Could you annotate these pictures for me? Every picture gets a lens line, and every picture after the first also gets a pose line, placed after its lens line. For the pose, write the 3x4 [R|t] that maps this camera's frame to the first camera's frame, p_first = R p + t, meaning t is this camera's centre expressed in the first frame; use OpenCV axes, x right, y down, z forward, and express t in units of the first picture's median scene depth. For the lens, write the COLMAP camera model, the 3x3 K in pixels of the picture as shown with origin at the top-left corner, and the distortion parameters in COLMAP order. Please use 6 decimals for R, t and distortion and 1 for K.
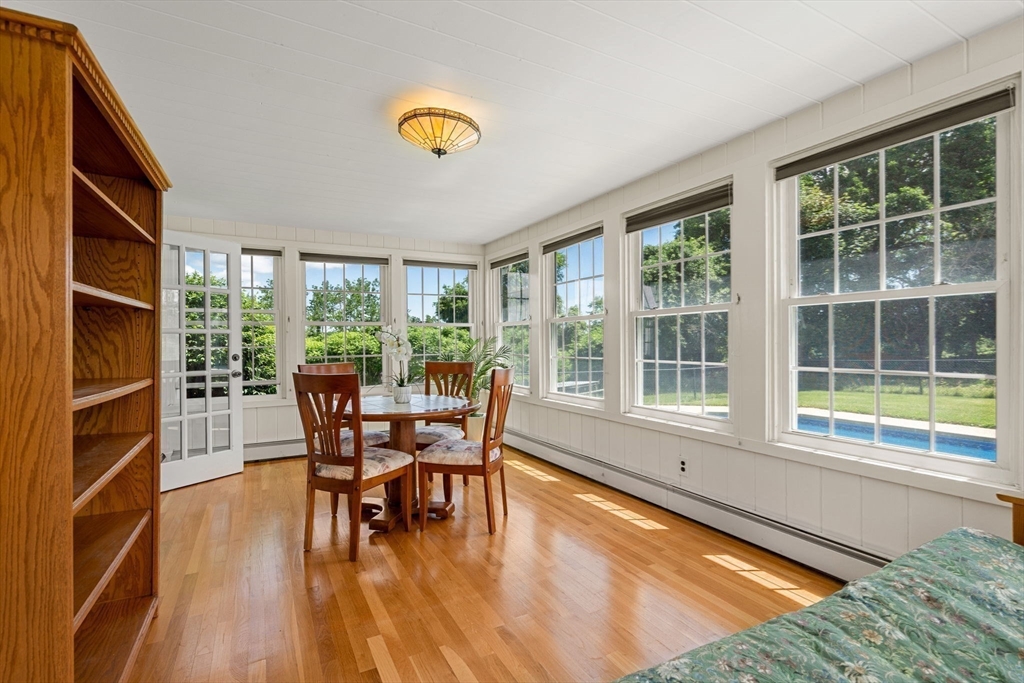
lens RADIAL K [[468.0, 0, 512.3], [0, 468.0, 342.3], [0, 0, 1]] dist [-0.001759, -0.000389]
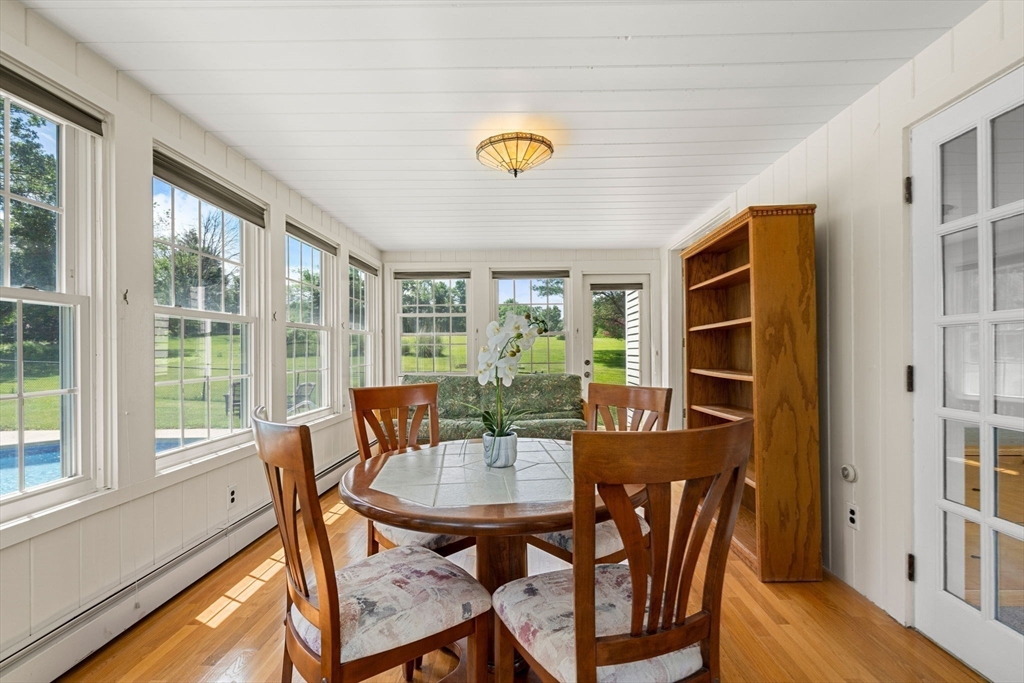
lens RADIAL K [[468.0, 0, 512.5], [0, 468.0, 349.0], [0, 0, 1]] dist [-0.001759, -0.000389]
pose [[-0.856081, 0.008750, 0.516767, -0.483262], [0.002240, 0.999910, -0.013219, 0.006267], [-0.516836, -0.010159, -0.856024, 1.365934]]
